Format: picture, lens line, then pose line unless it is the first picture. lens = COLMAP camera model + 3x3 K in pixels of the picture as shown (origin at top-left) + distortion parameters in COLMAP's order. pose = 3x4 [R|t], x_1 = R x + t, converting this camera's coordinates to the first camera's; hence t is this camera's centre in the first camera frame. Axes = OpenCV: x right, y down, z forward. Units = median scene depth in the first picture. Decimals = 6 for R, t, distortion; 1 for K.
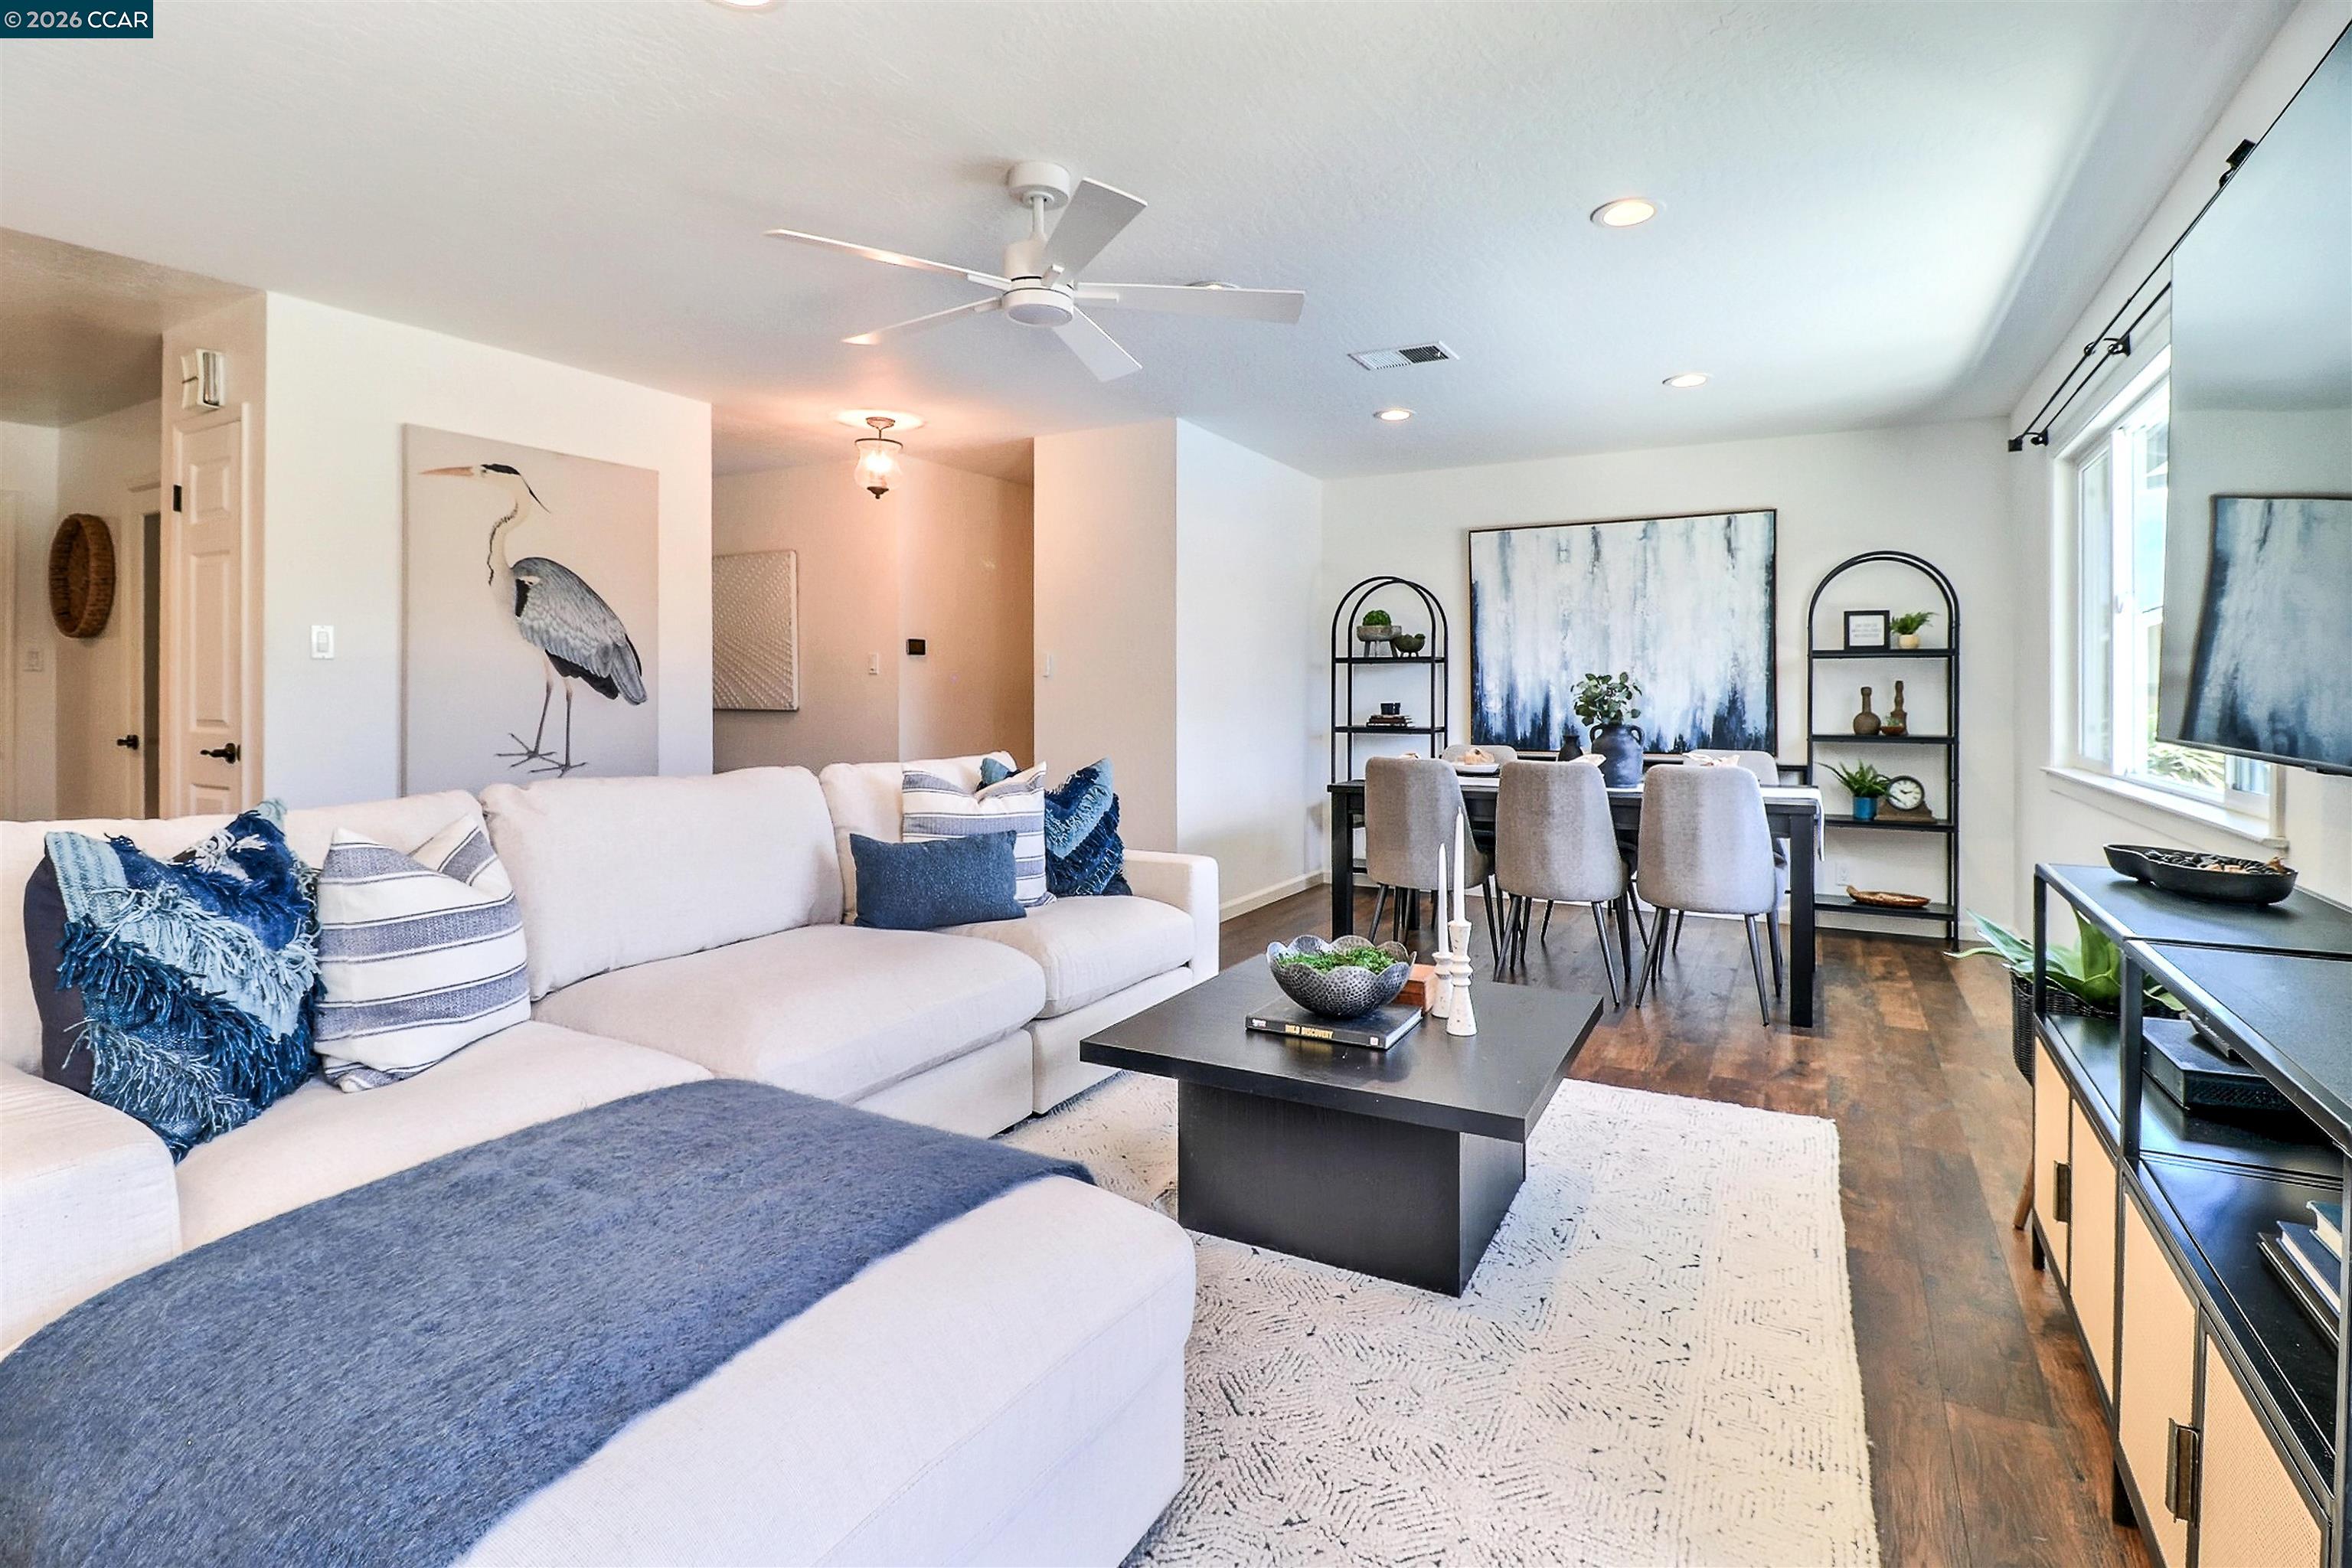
lens RADIAL K [[1163.5, 0, 1176.0], [0, 1163.5, 784.0], [0, 0, 1]] dist [-0.002492, -0.000304]
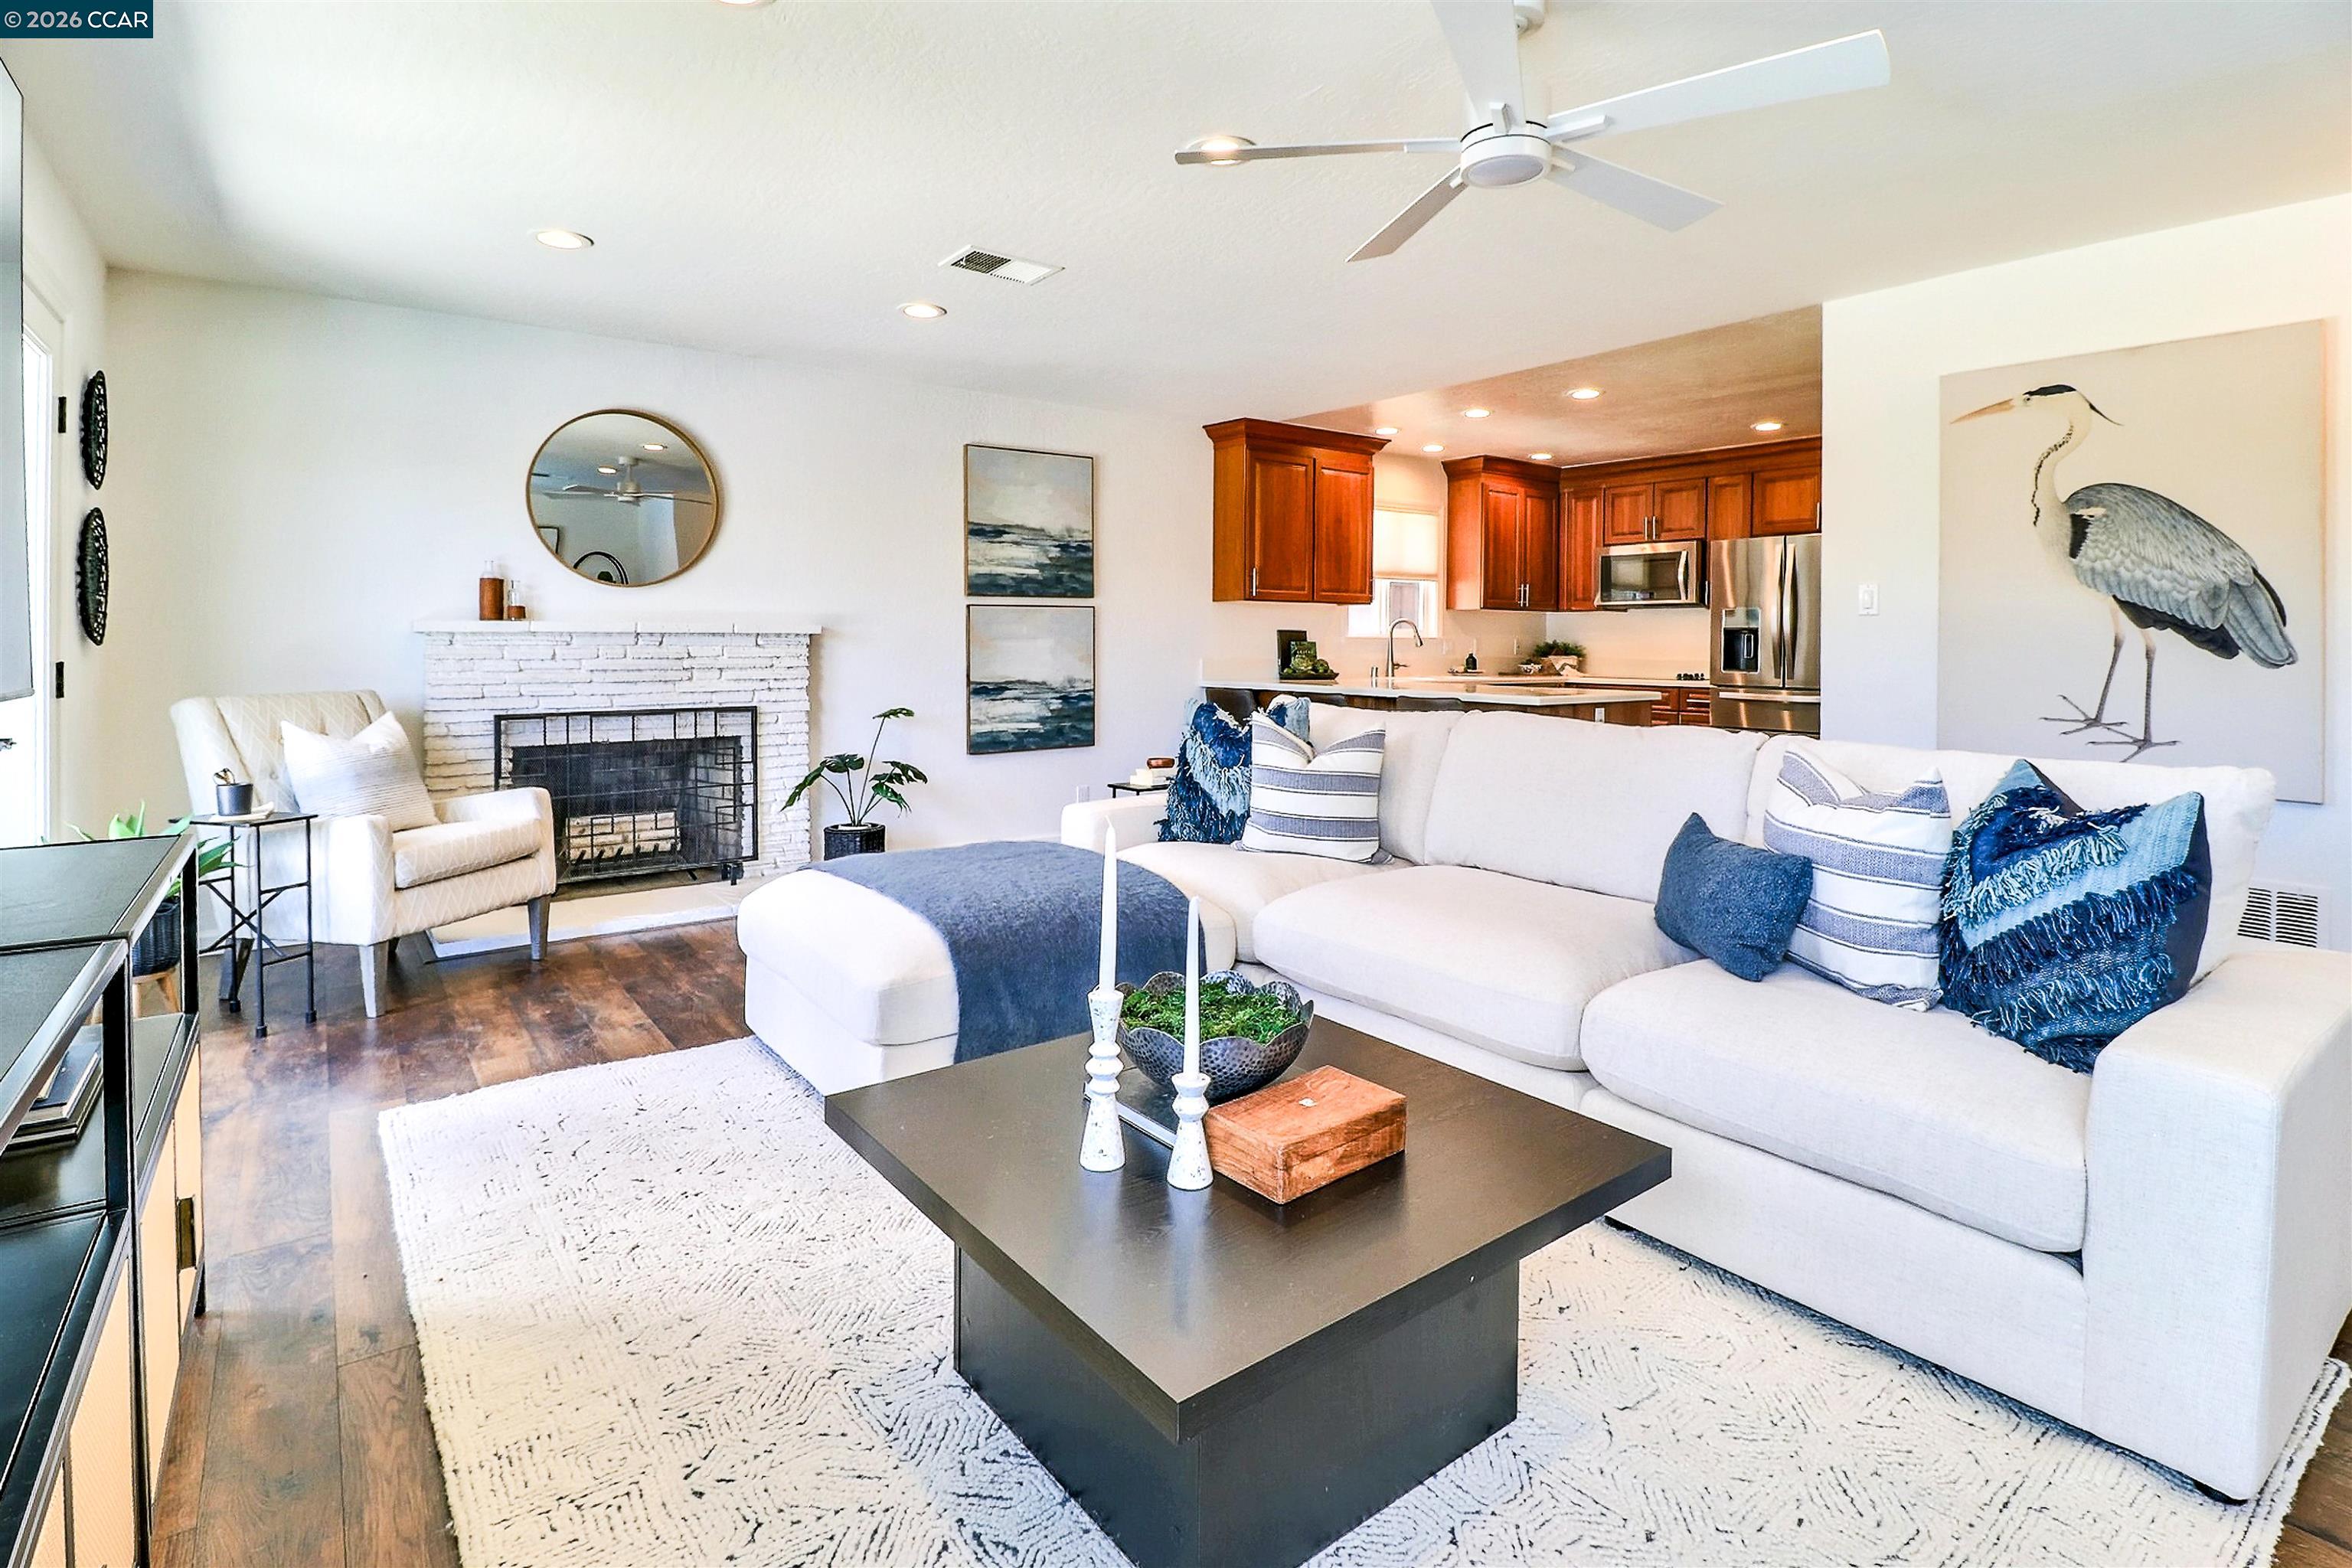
lens RADIAL K [[1110.6, 0, 1176.0], [0, 1110.6, 784.0], [0, 0, 1]] dist [-0.016952, -0.000204]
pose [[-0.398960, 0.112492, -0.910042, 0.441060], [-0.079775, 0.984426, 0.156660, -0.053933], [0.913492, 0.135099, -0.383772, 0.720517]]
